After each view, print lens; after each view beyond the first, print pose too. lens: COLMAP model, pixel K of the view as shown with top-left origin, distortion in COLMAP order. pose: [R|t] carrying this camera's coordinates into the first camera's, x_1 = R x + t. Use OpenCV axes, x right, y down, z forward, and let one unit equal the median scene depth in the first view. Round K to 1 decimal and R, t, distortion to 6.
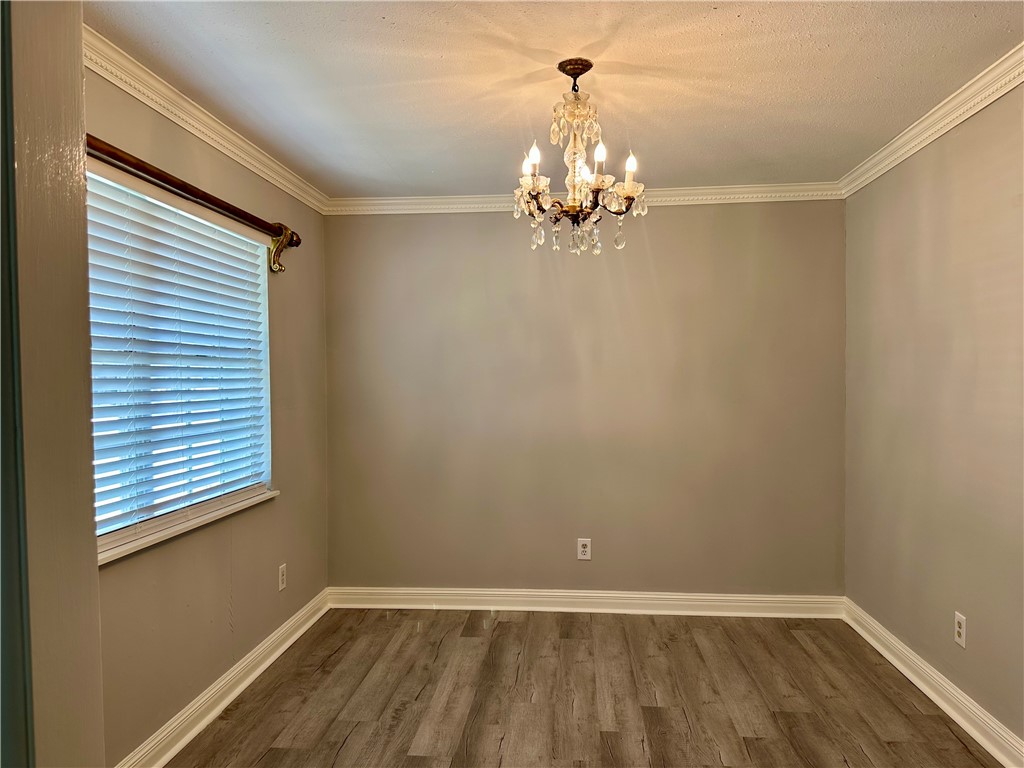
lens RADIAL K [[725.4, 0, 514.8], [0, 725.4, 385.3], [0, 0, 1]] dist [0.102797, -0.188034]
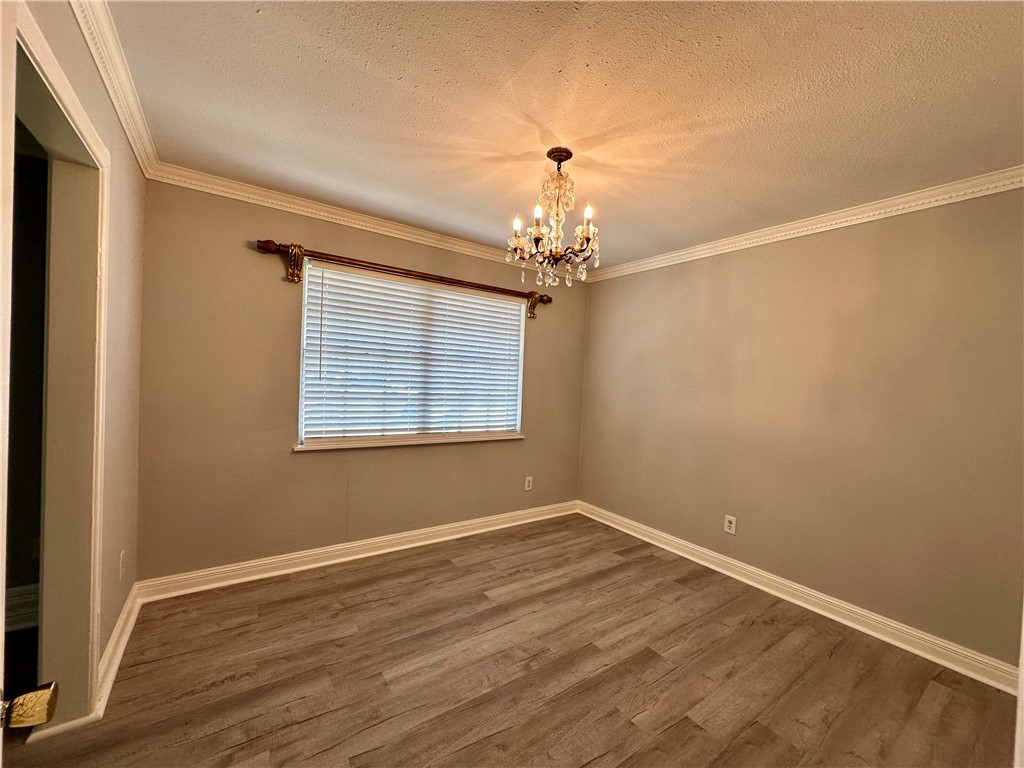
lens RADIAL K [[410.9, 0, 513.5], [0, 410.9, 383.1], [0, 0, 1]] dist [-0.001262, 0.000482]
pose [[0.646434, 0.050163, -0.761319, 0.450859], [-0.063459, 0.997914, 0.011869, -0.000384], [0.760326, 0.040640, 0.648269, 0.308104]]
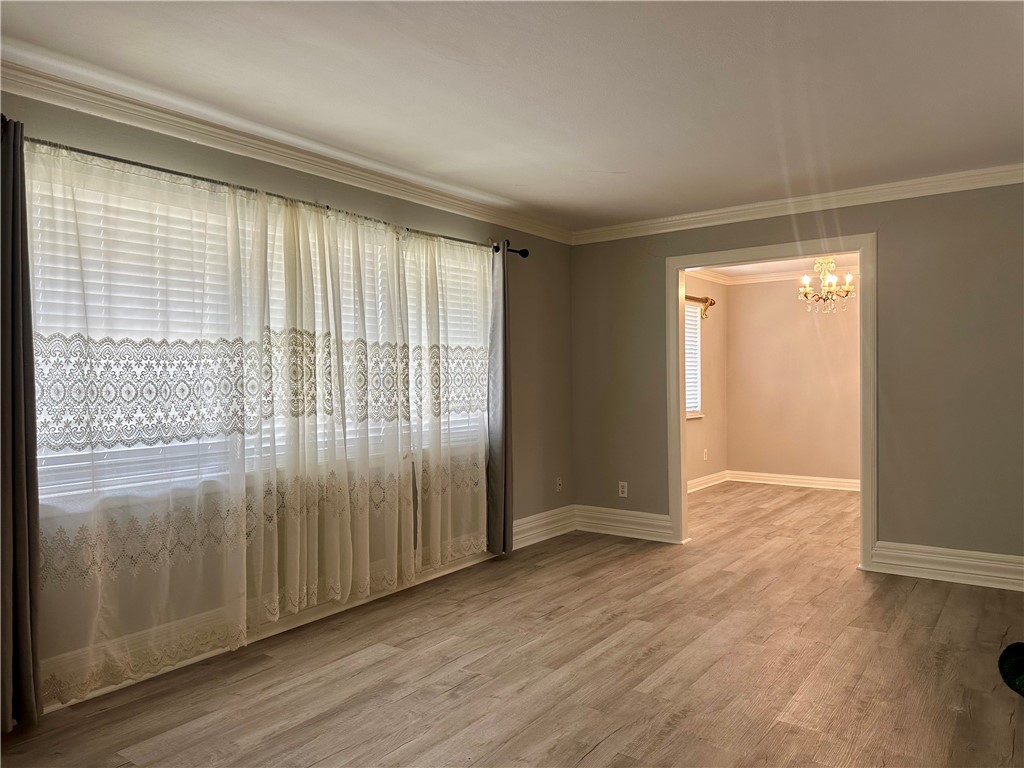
lens RADIAL K [[725.4, 0, 514.8], [0, 725.4, 385.3], [0, 0, 1]] dist [0.102797, -0.188034]
pose [[0.853015, 0.015000, -0.521671, 0.359769], [-0.013112, 0.999887, 0.007311, 0.044475], [0.521722, 0.000603, 0.853116, -1.247207]]
